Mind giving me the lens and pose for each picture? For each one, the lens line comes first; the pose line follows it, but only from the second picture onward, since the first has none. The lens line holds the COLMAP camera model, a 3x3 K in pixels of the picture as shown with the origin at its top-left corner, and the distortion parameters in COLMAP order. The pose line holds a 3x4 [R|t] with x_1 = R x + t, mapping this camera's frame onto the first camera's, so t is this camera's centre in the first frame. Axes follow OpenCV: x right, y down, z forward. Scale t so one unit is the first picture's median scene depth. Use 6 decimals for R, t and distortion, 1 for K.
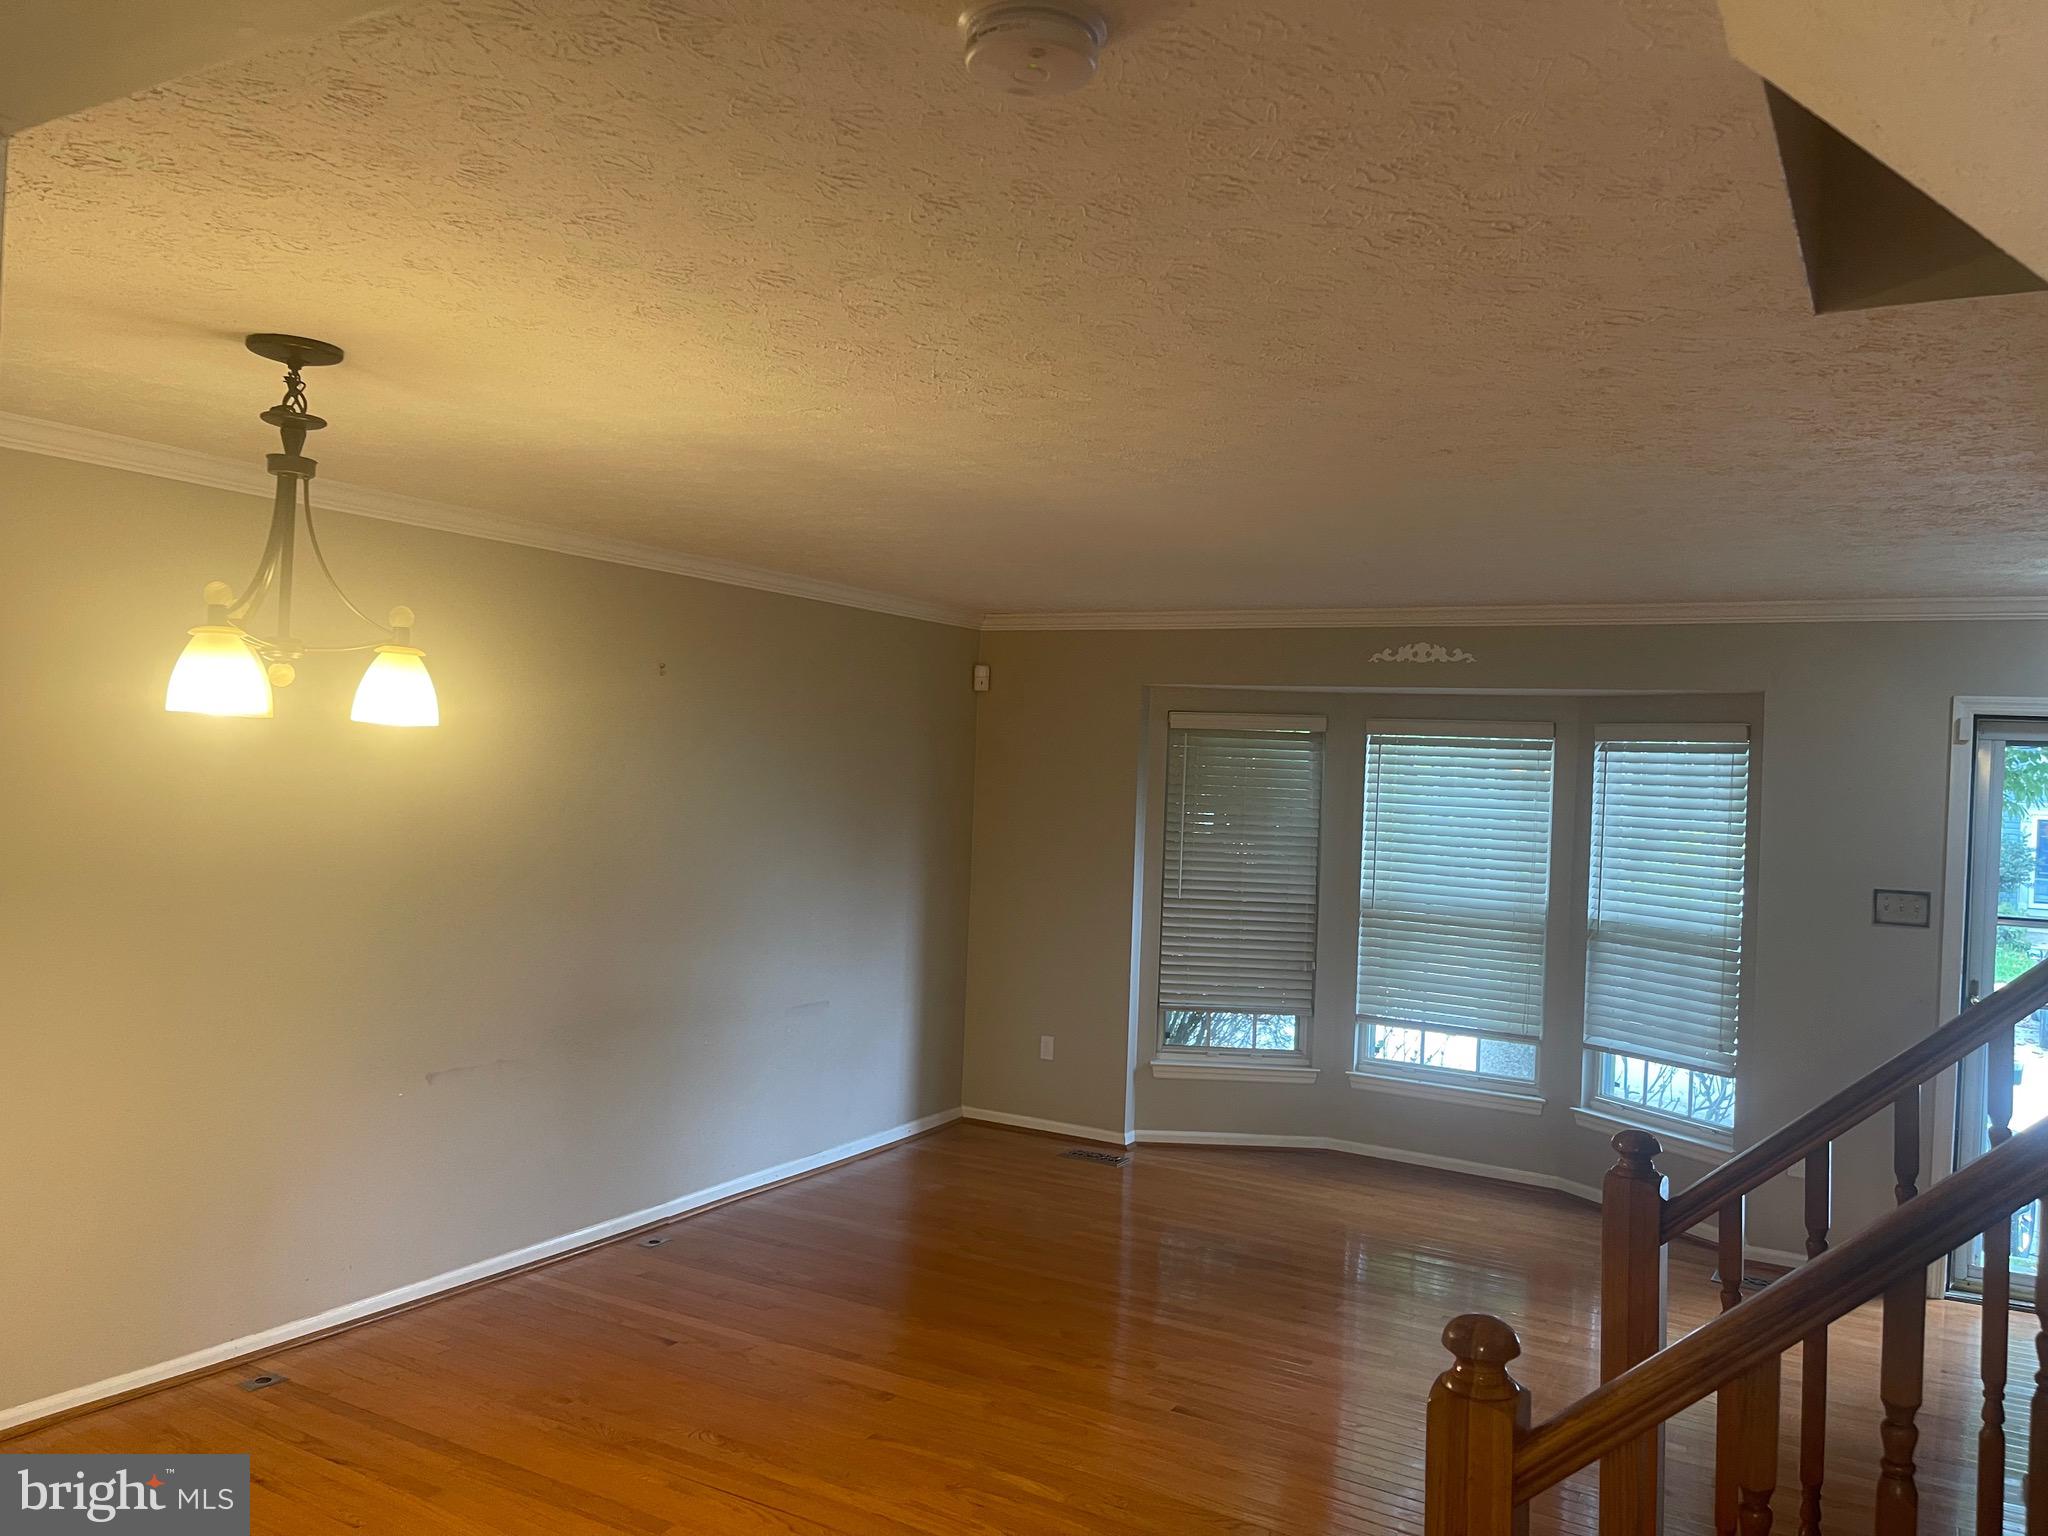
lens RADIAL K [[1542.5, 0, 1027.8], [0, 1542.5, 776.5], [0, 0, 1]] dist [0.039731, -0.021703]
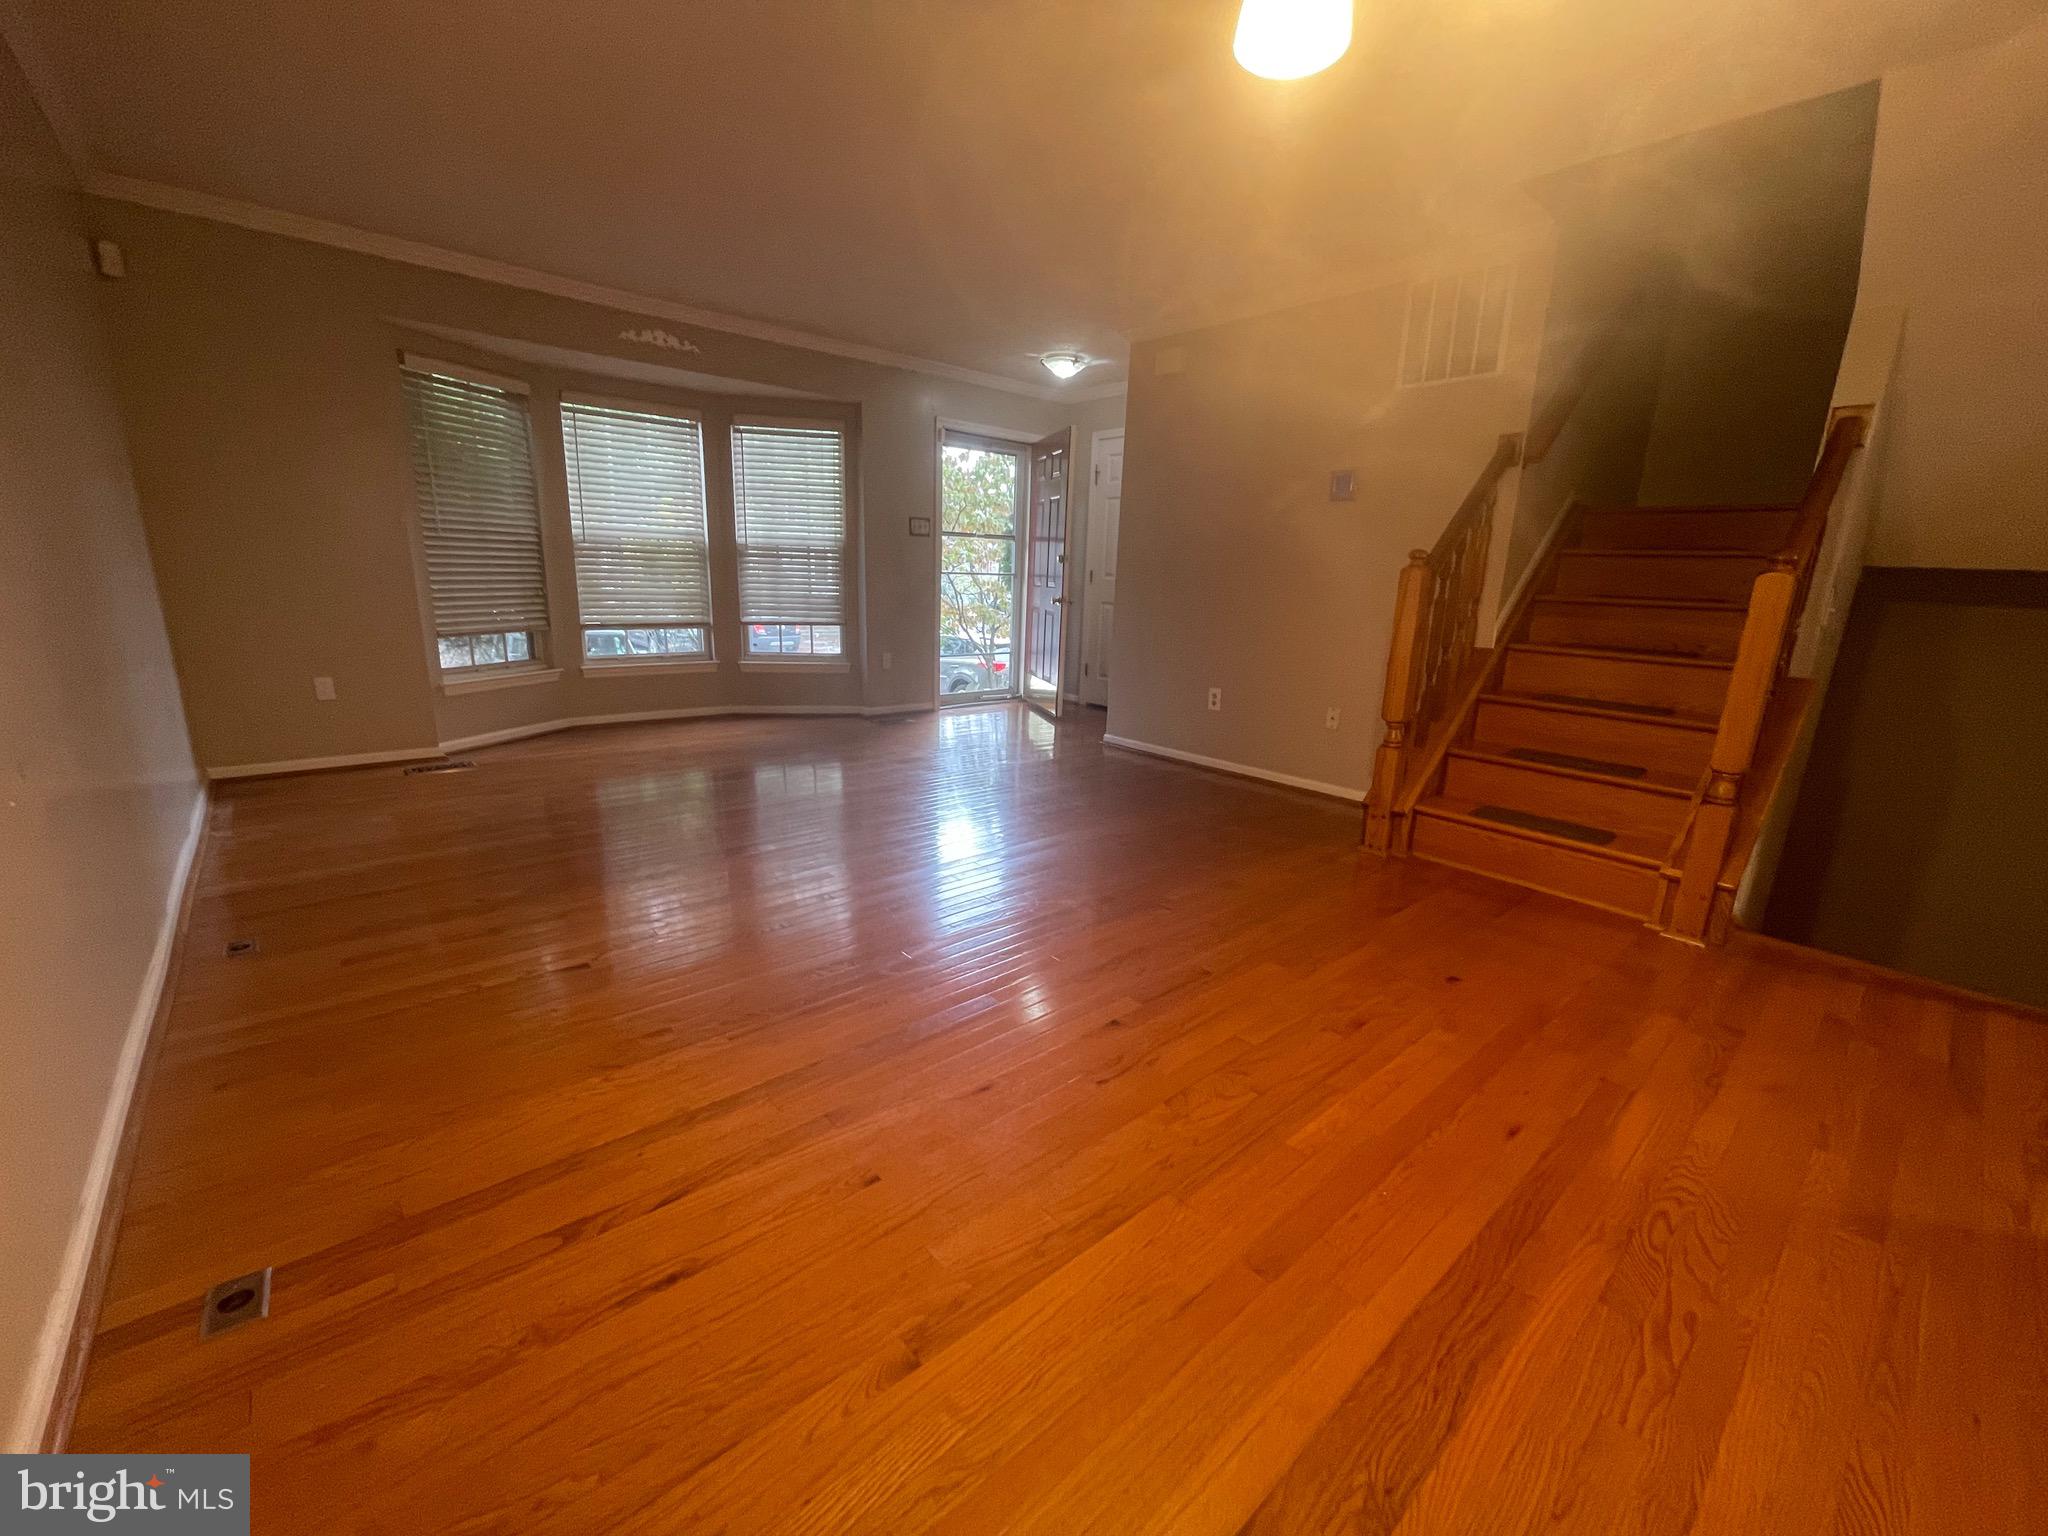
lens RADIAL K [[832.5, 0, 1026.9], [0, 832.5, 770.5], [0, 0, 1]] dist [0.002573, -0.000611]
pose [[0.310441, -0.251733, 0.916655, -0.390342], [-0.012396, 0.963145, 0.268698, 0.080444], [-0.950512, -0.094777, 0.295879, 0.421835]]
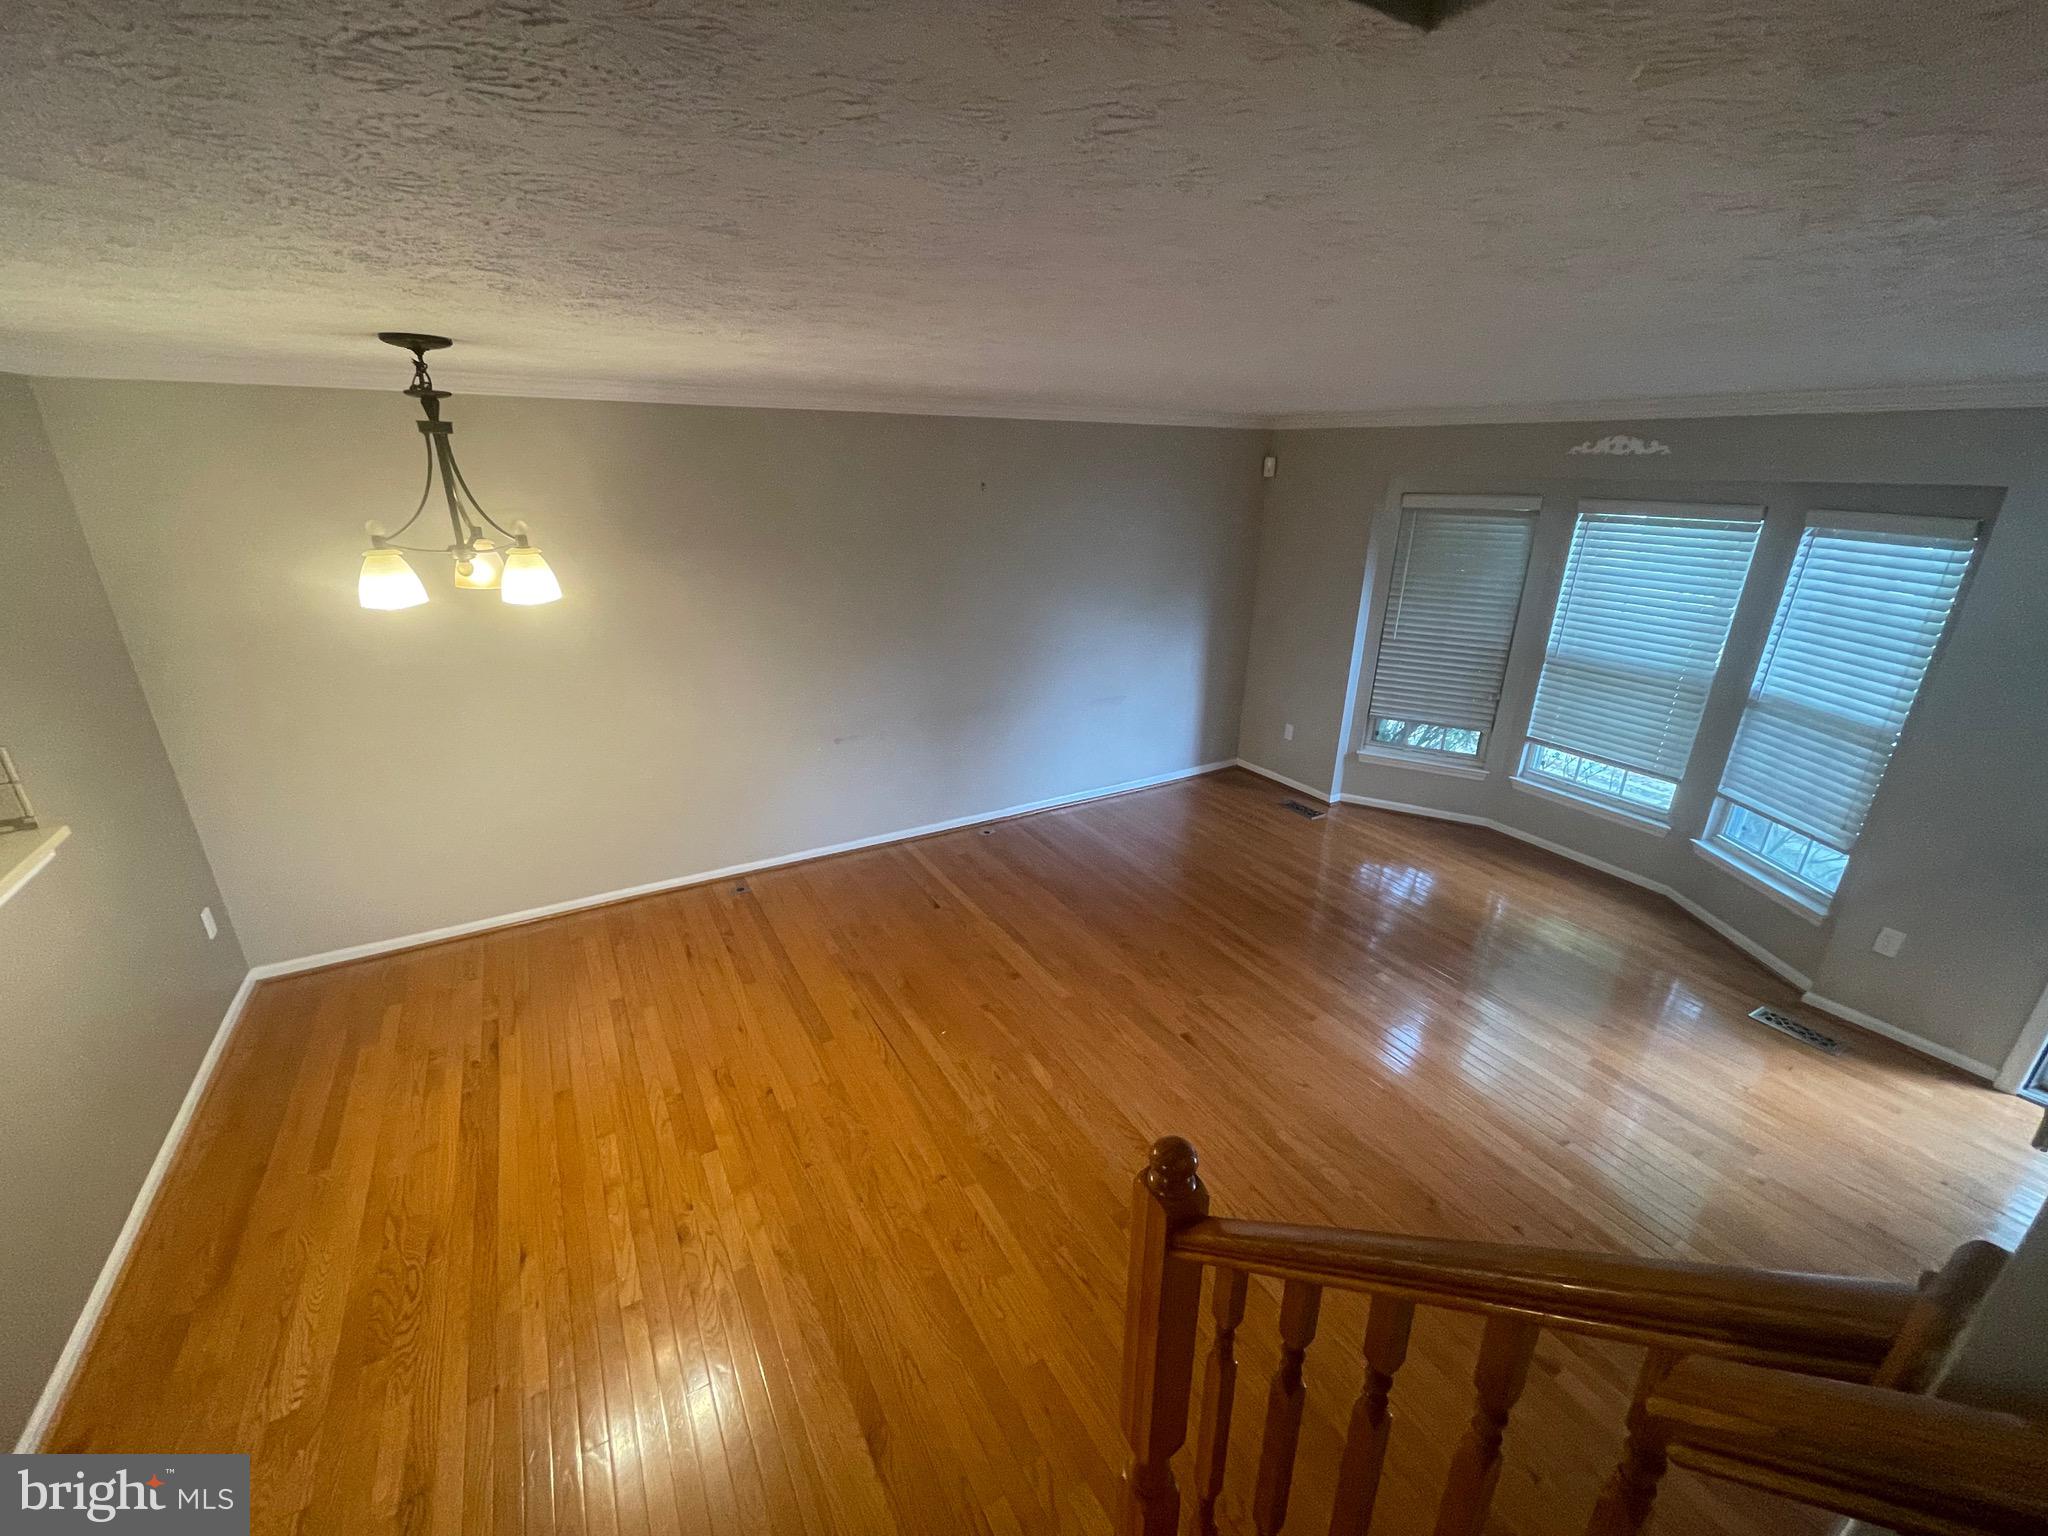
lens RADIAL K [[832.5, 0, 1030.6], [0, 832.5, 778.6], [0, 0, 1]] dist [0.002573, -0.000611]
pose [[0.871845, 0.146576, -0.467335, 0.191894], [0.018718, 0.943500, 0.330843, -0.057013], [0.489424, -0.297191, 0.819842, 0.219171]]
